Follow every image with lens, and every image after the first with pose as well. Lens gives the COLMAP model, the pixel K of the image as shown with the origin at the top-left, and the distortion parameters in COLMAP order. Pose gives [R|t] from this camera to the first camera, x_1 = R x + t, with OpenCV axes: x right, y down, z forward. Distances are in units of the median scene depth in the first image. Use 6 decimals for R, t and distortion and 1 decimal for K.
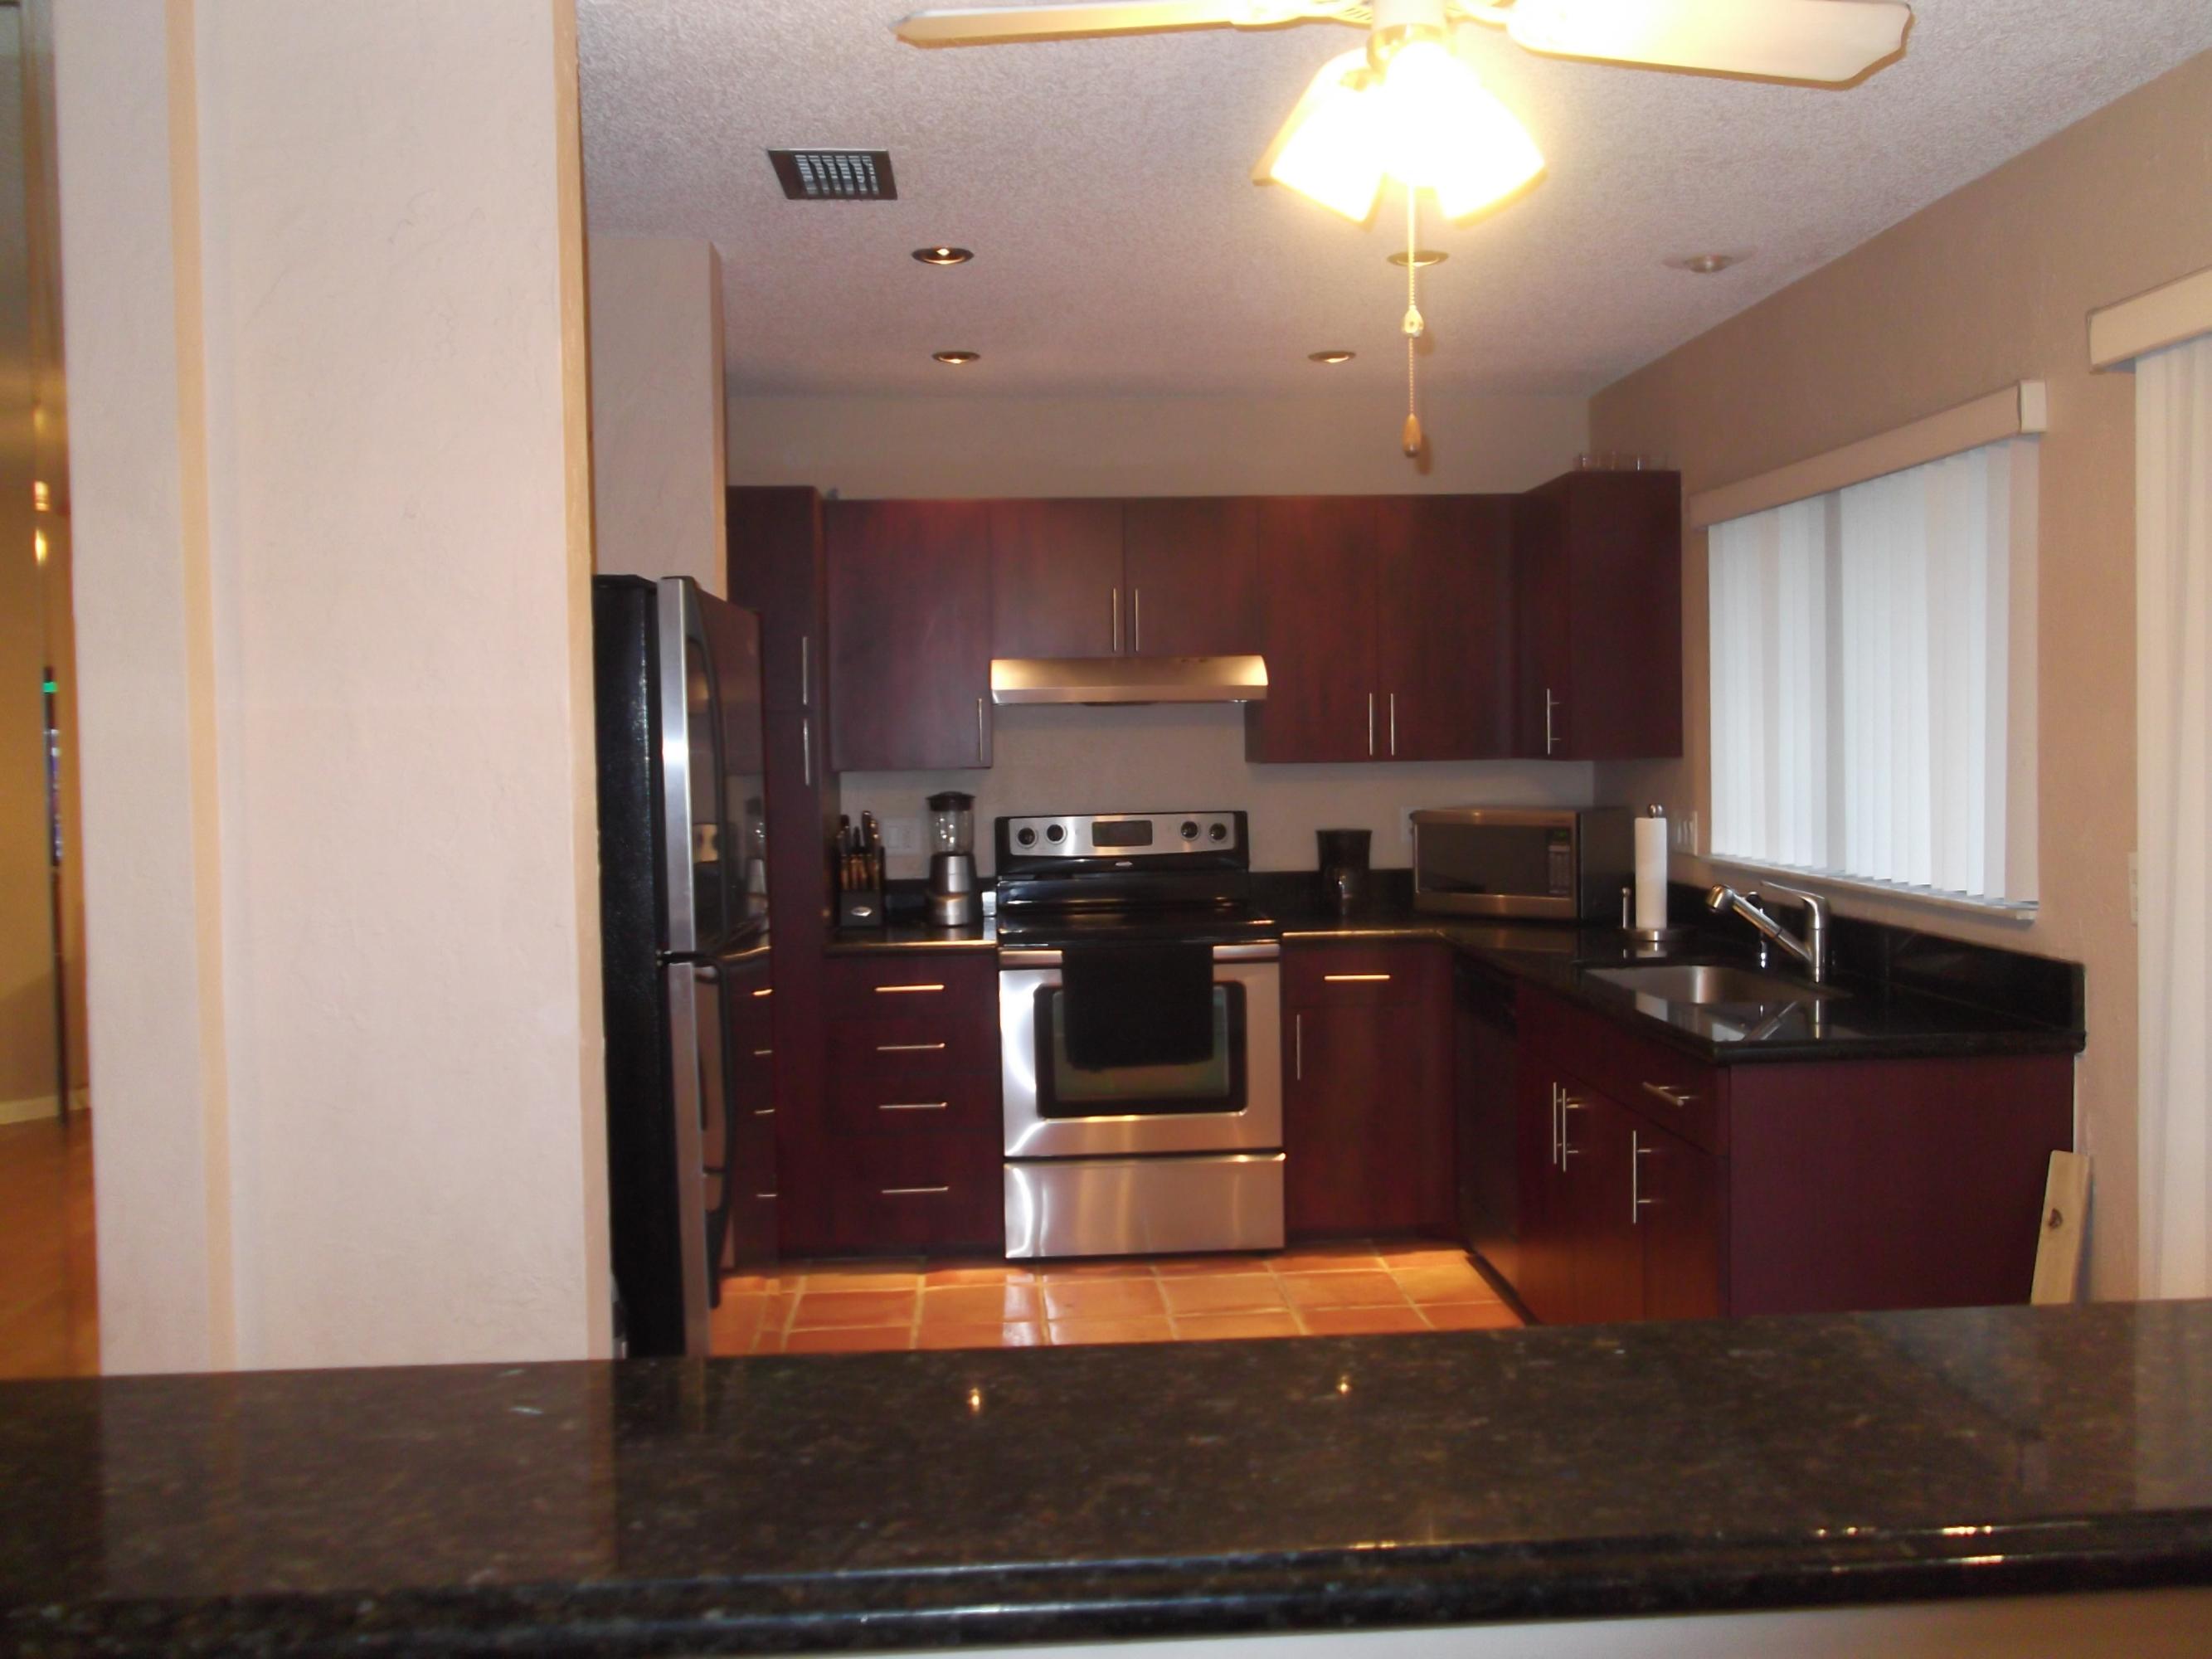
lens RADIAL K [[1800.3, 0, 1106.0], [0, 1800.3, 829.5], [0, 0, 1]] dist [-0.006749, 0.004097]
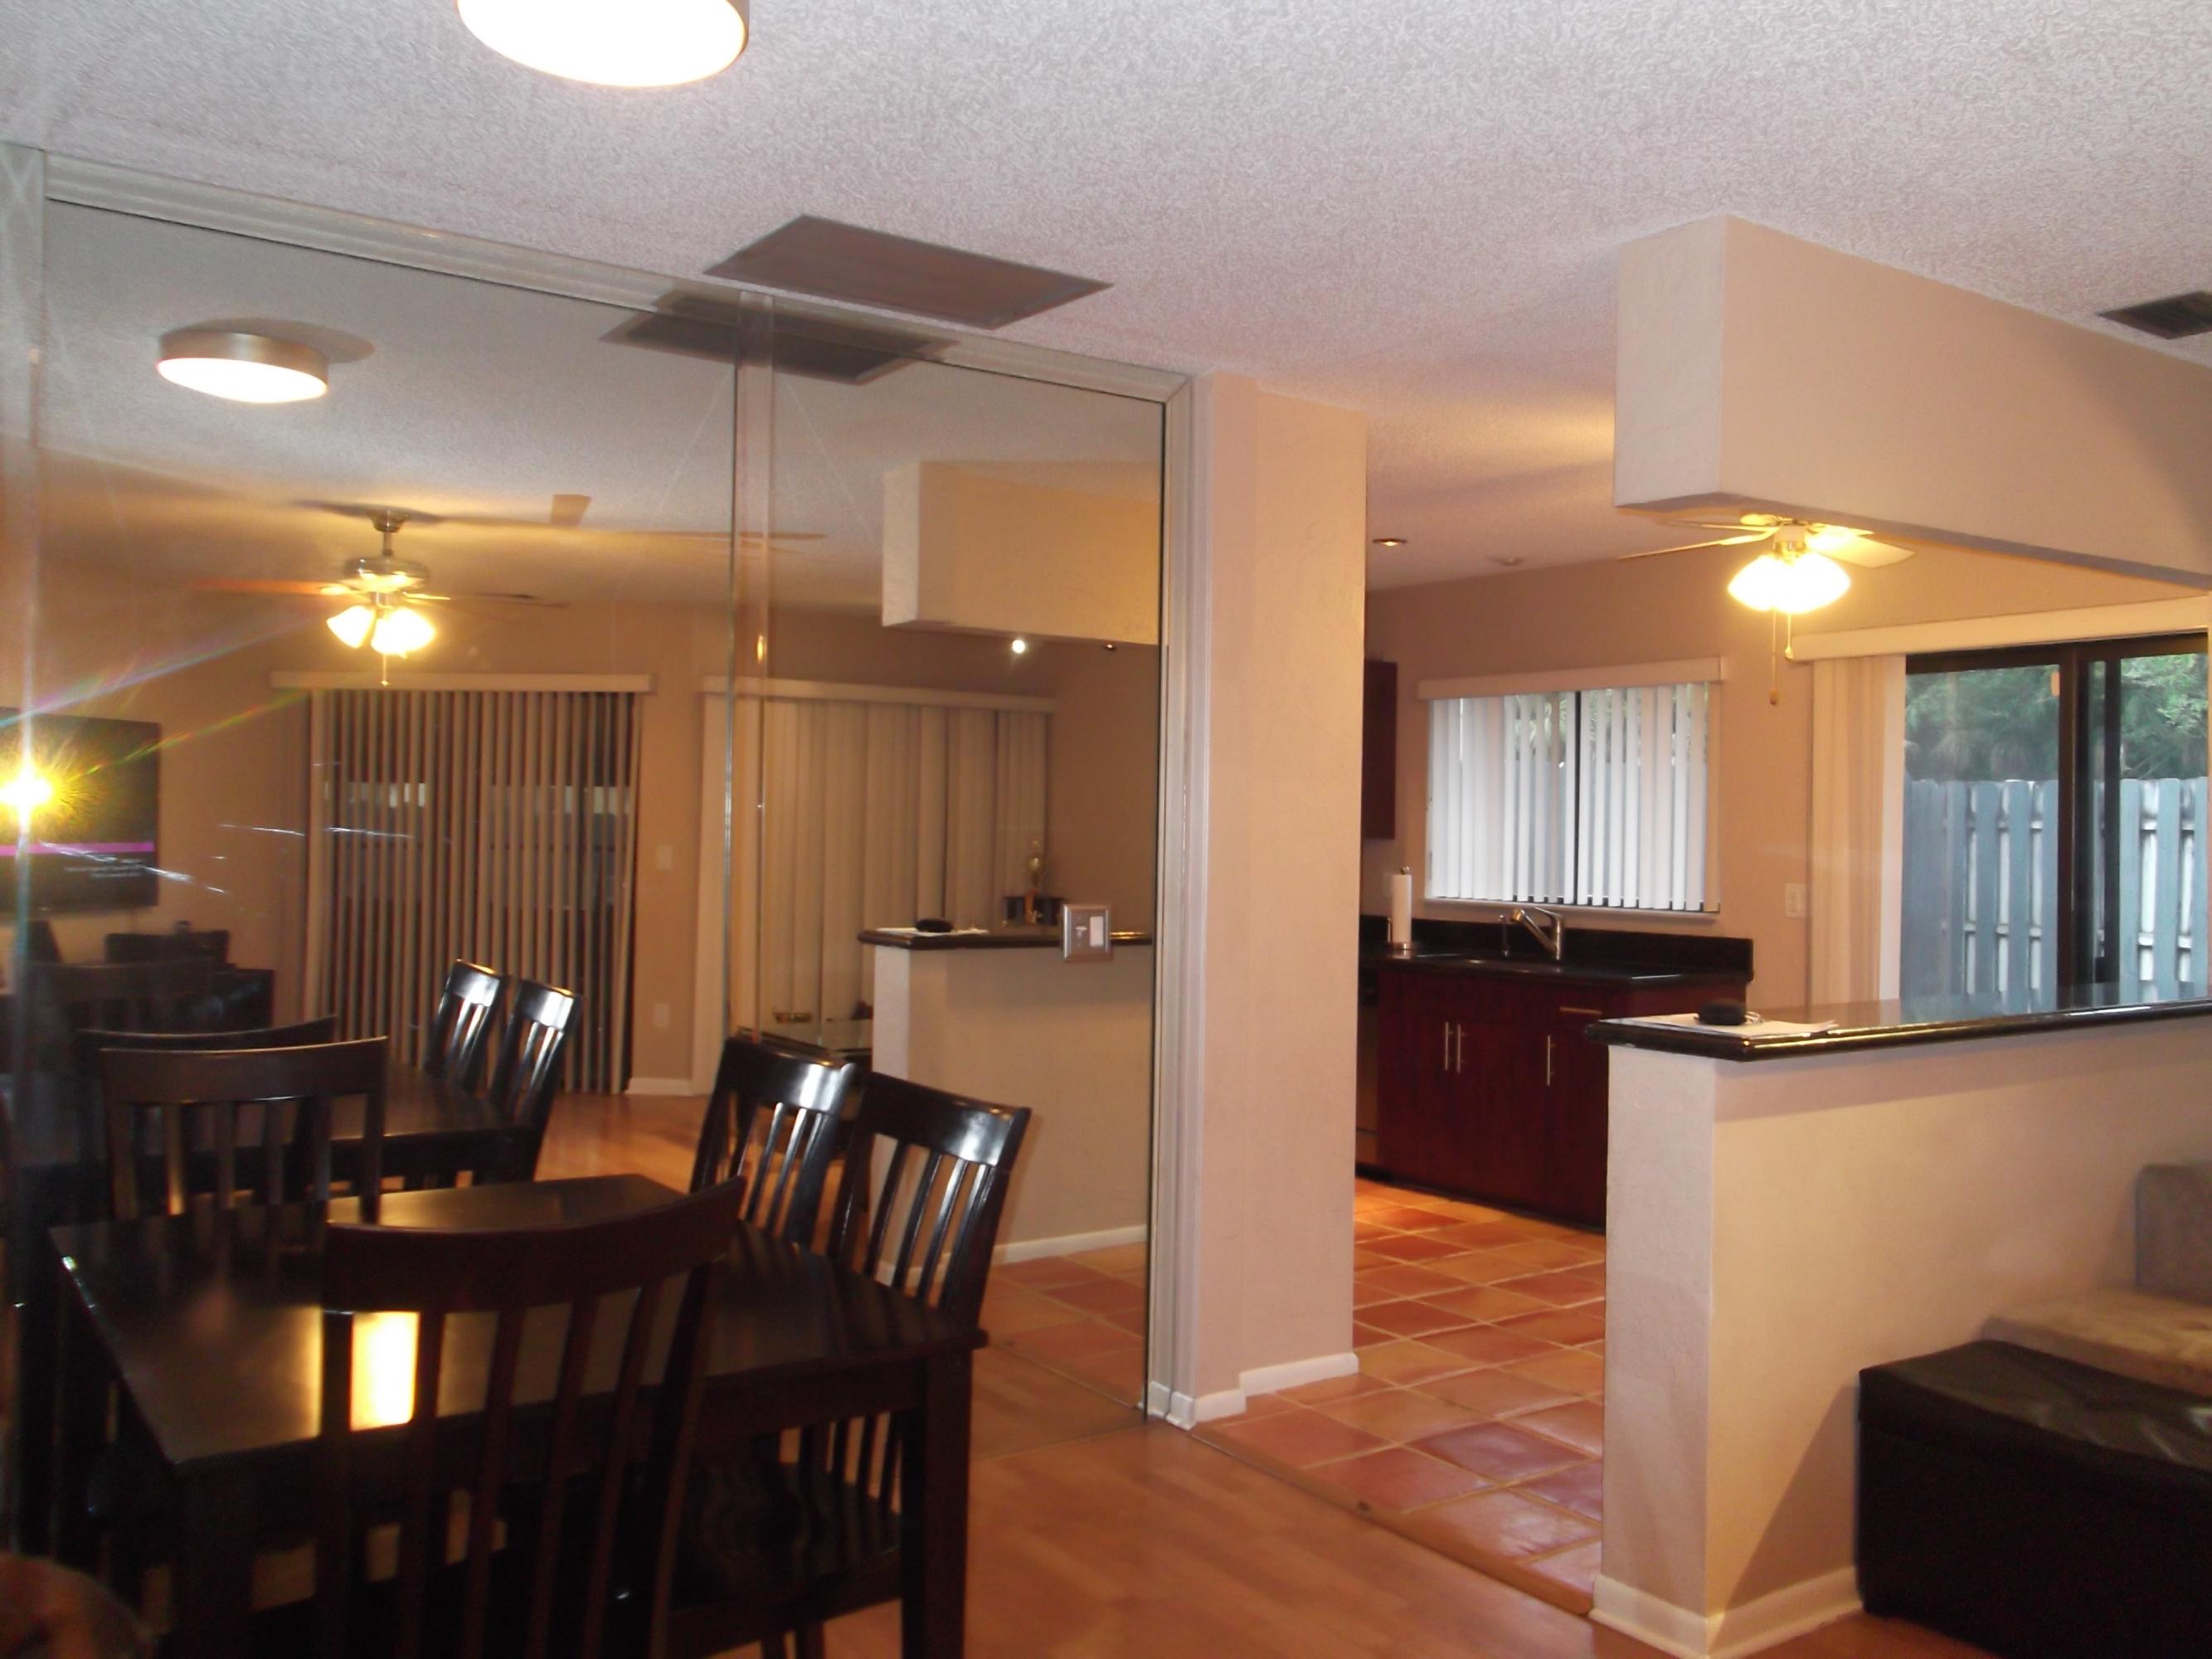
lens RADIAL K [[1849.5, 0, 1112.7], [0, 1849.5, 830.7], [0, 0, 1]] dist [0.005801, 0.013005]
pose [[0.852516, 0.035581, 0.521489, -0.803811], [-0.006406, 0.998317, -0.057642, 0.052498], [-0.522662, 0.045800, 0.851309, -0.299167]]
